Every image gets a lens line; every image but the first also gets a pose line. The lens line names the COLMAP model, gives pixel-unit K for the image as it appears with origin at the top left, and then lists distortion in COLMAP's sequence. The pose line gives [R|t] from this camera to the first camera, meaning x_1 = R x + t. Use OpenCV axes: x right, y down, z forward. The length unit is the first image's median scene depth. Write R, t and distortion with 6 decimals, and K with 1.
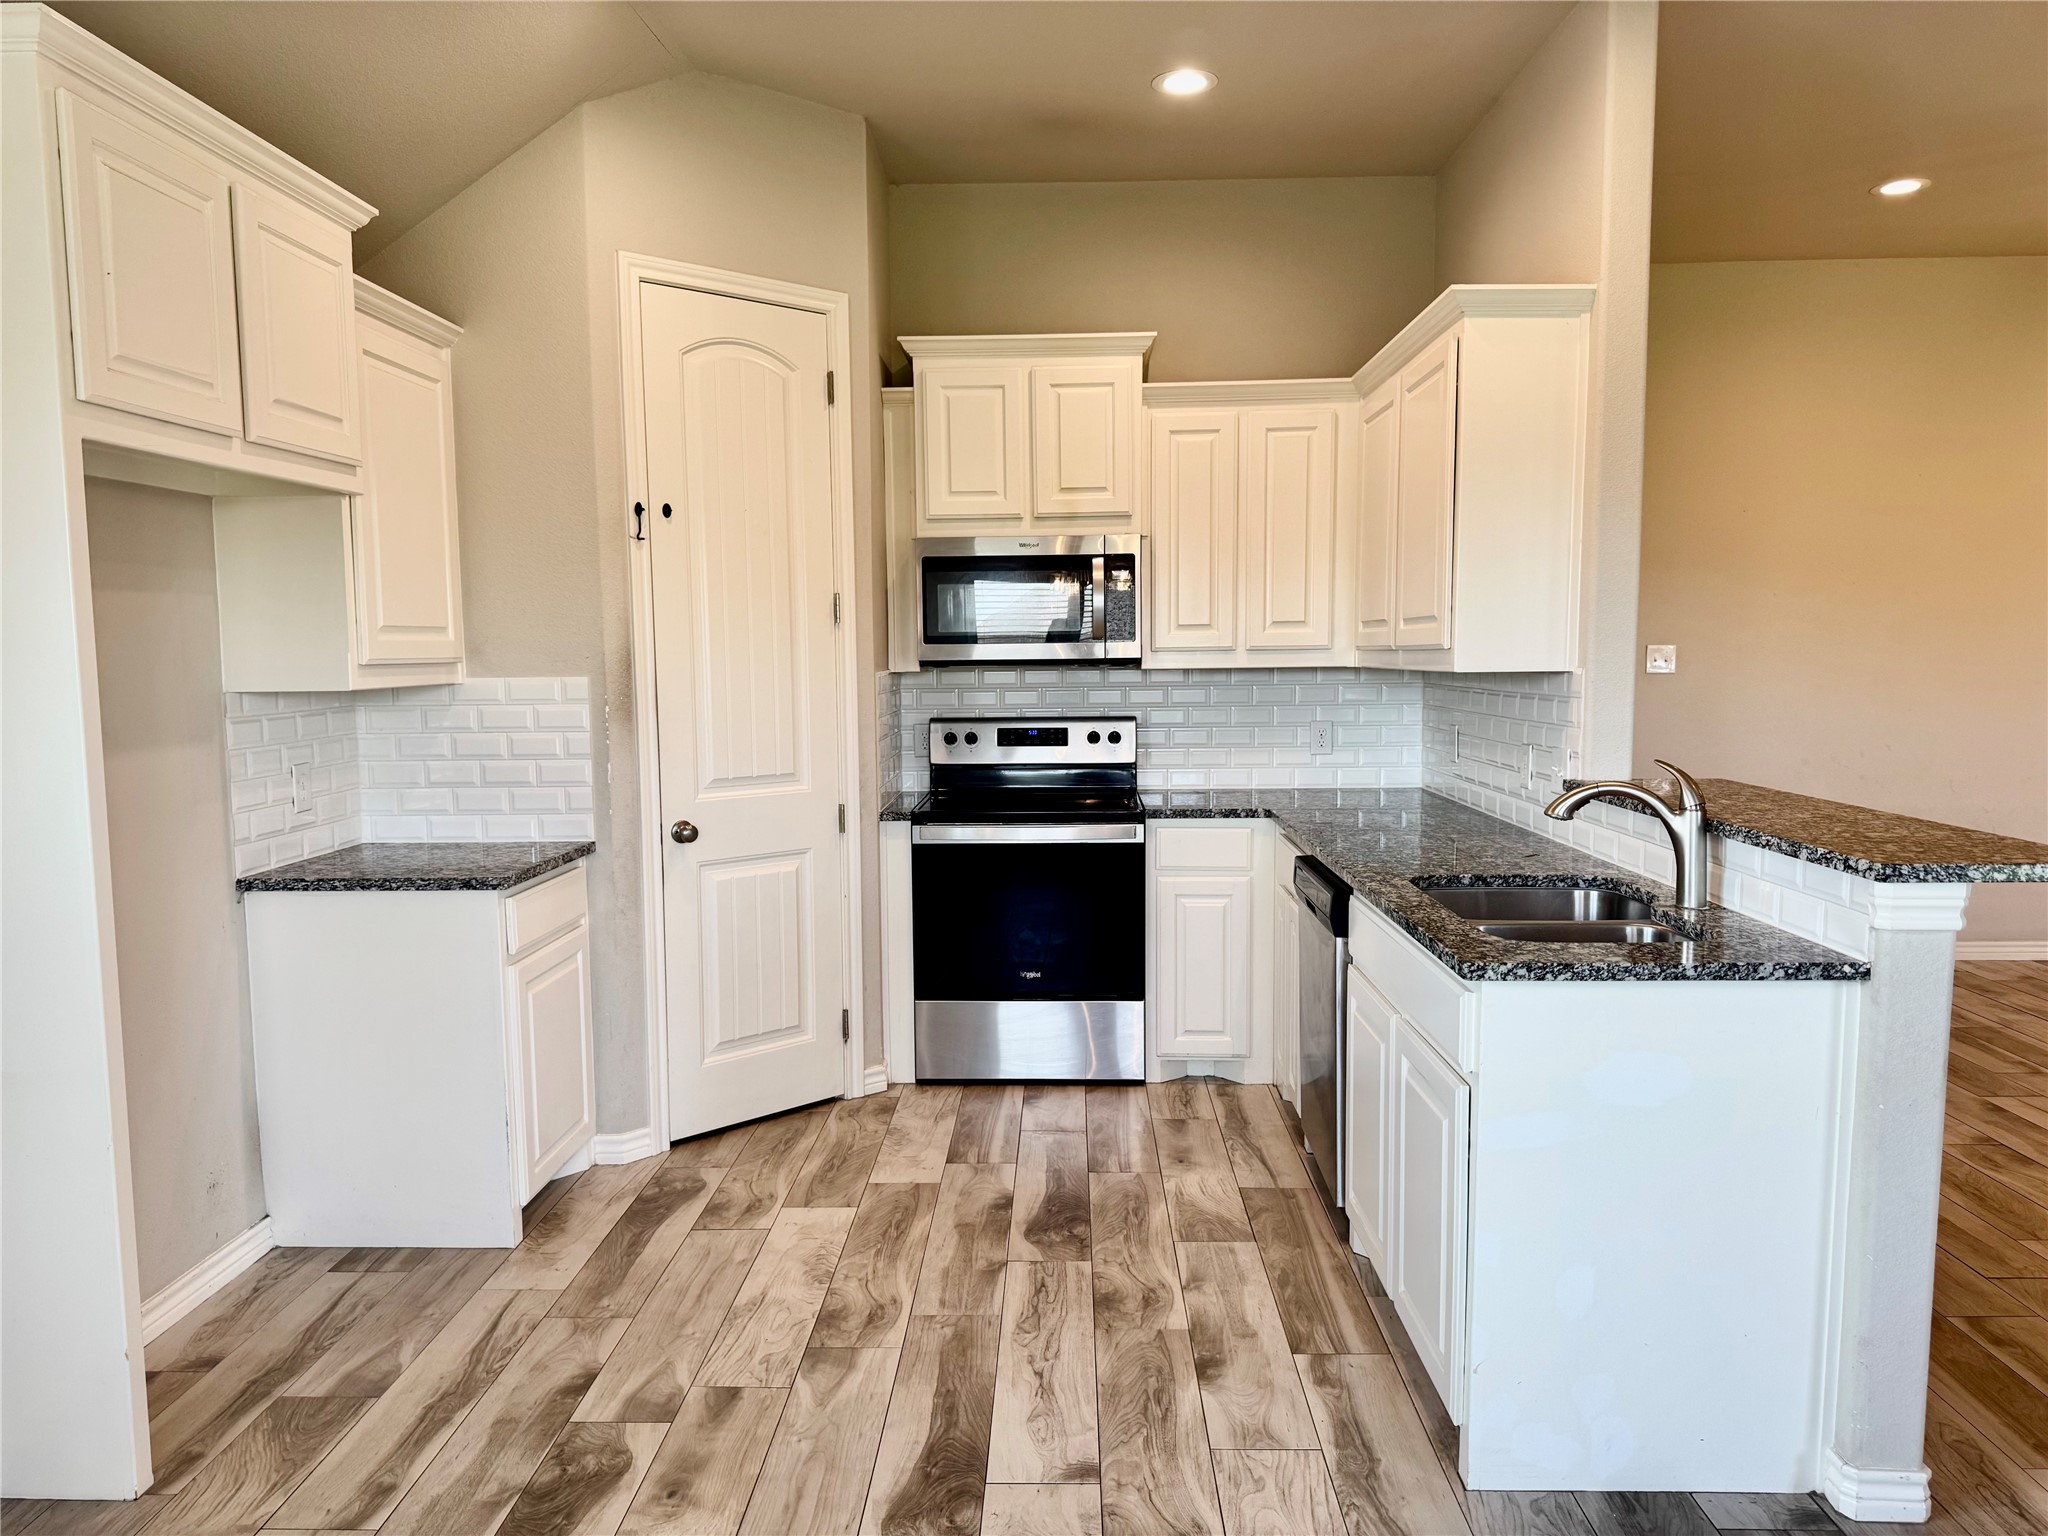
lens RADIAL K [[1448.6, 0, 1034.2], [0, 1448.6, 781.1], [0, 0, 1]] dist [0.081175, -0.099809]
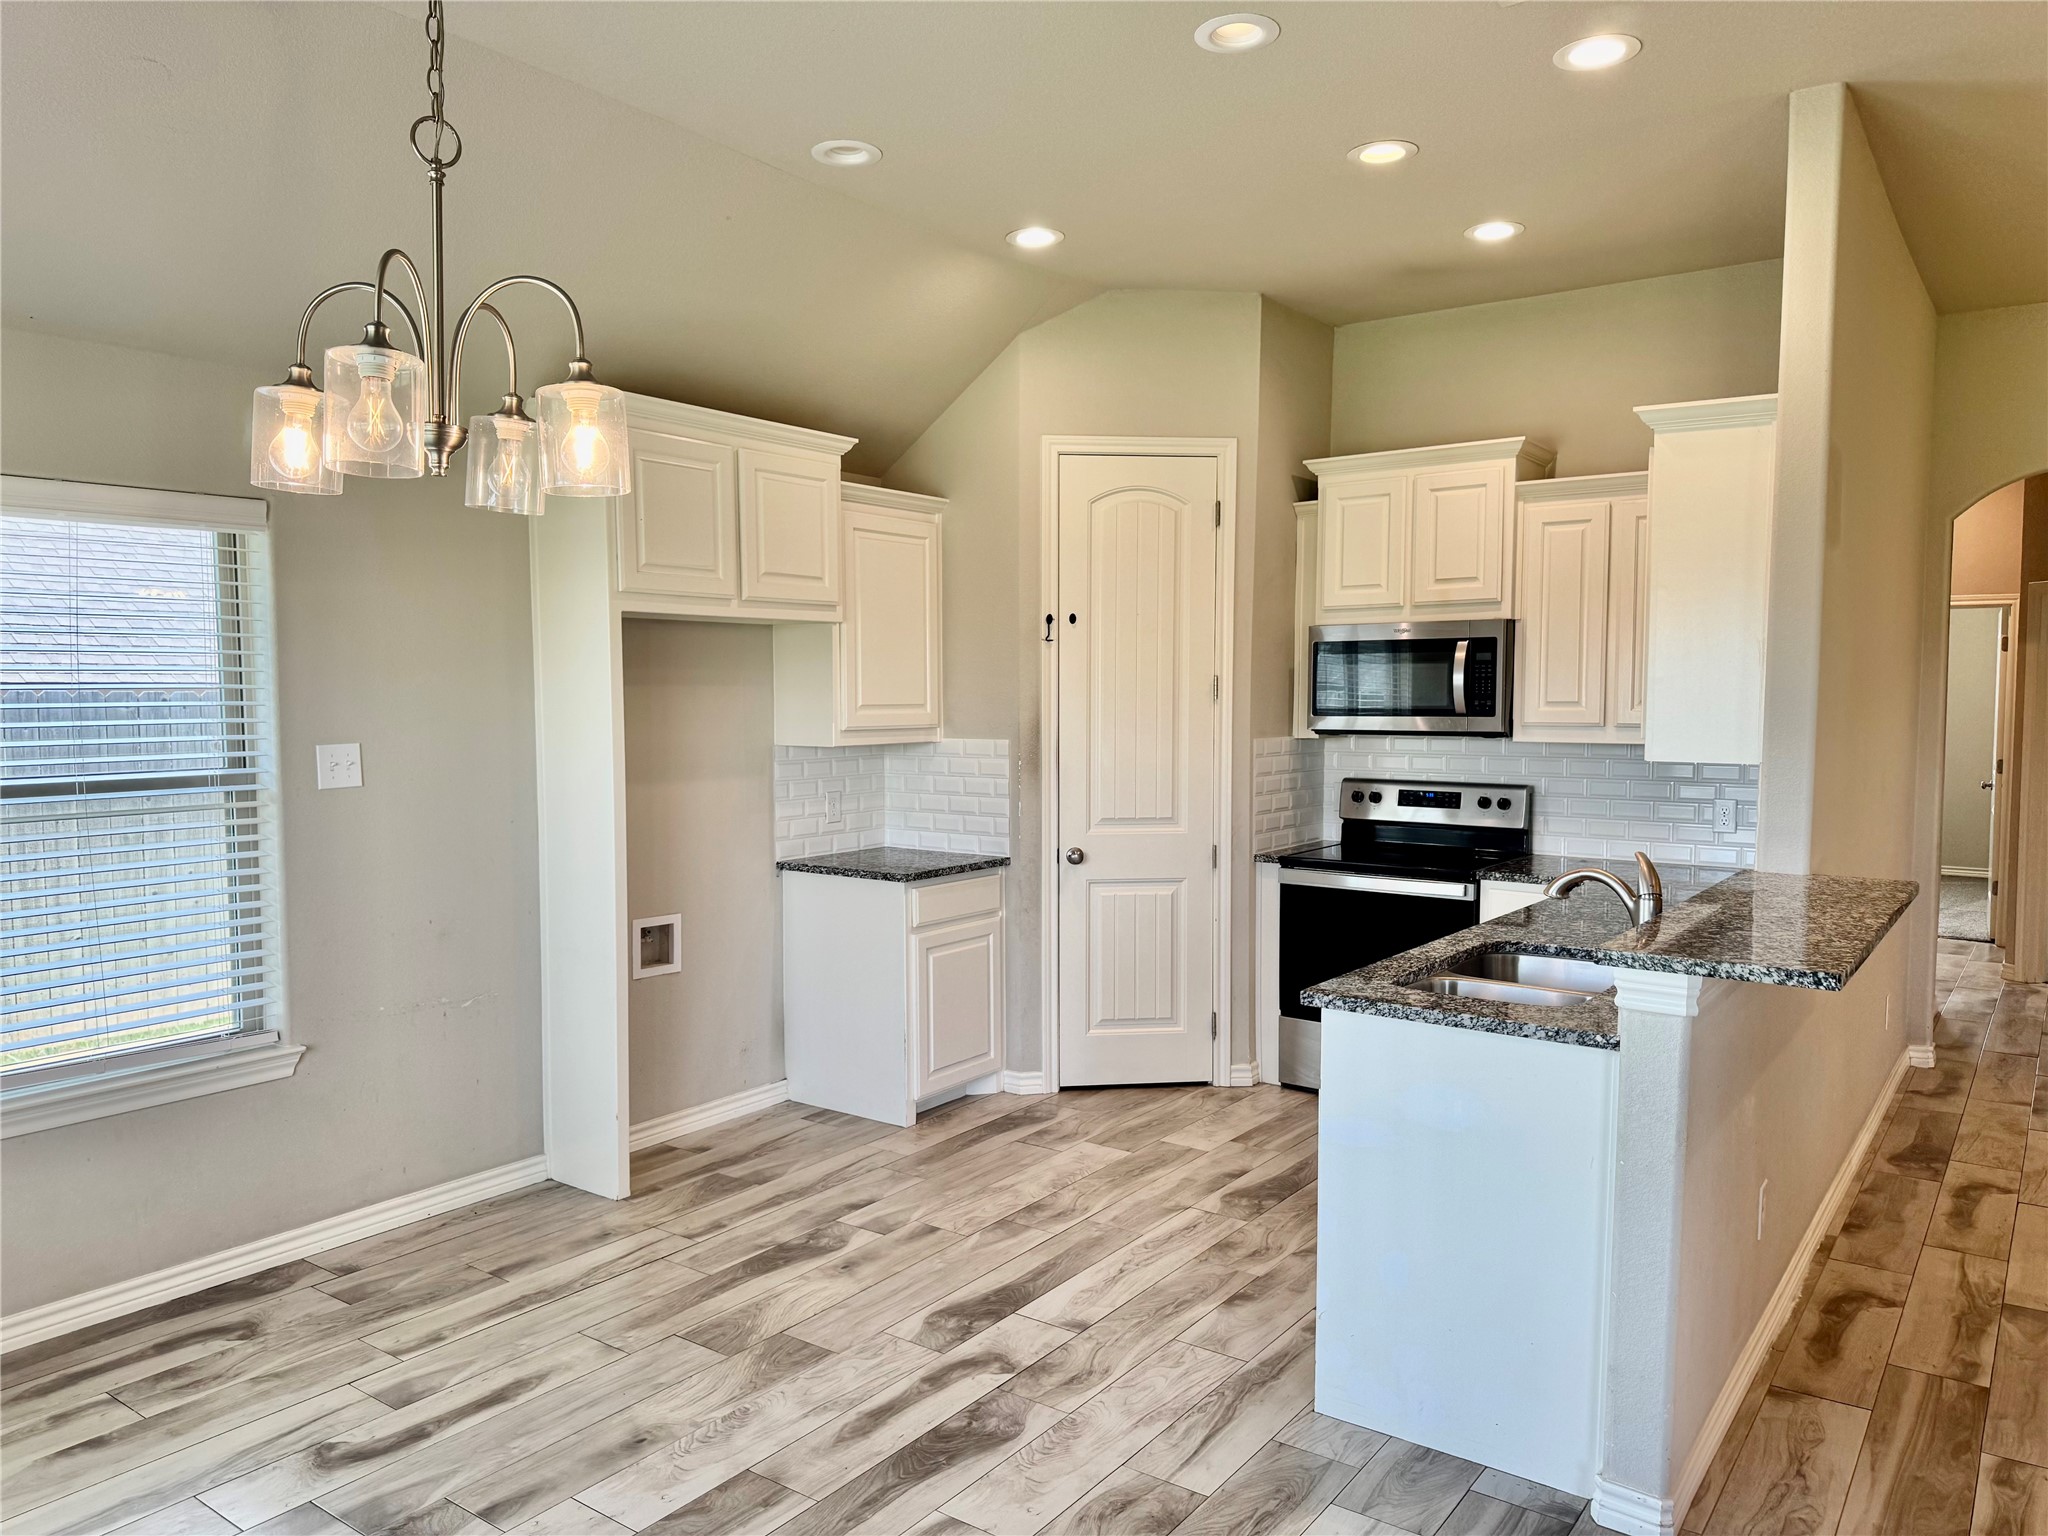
lens RADIAL K [[1448.6, 0, 1034.3], [0, 1448.6, 781.2], [0, 0, 1]] dist [0.081175, -0.099809]
pose [[0.825952, 0.046443, -0.561824, 0.518400], [-0.060247, 0.998165, -0.006058, -0.025883], [0.560511, 0.038852, 0.827235, -0.136946]]
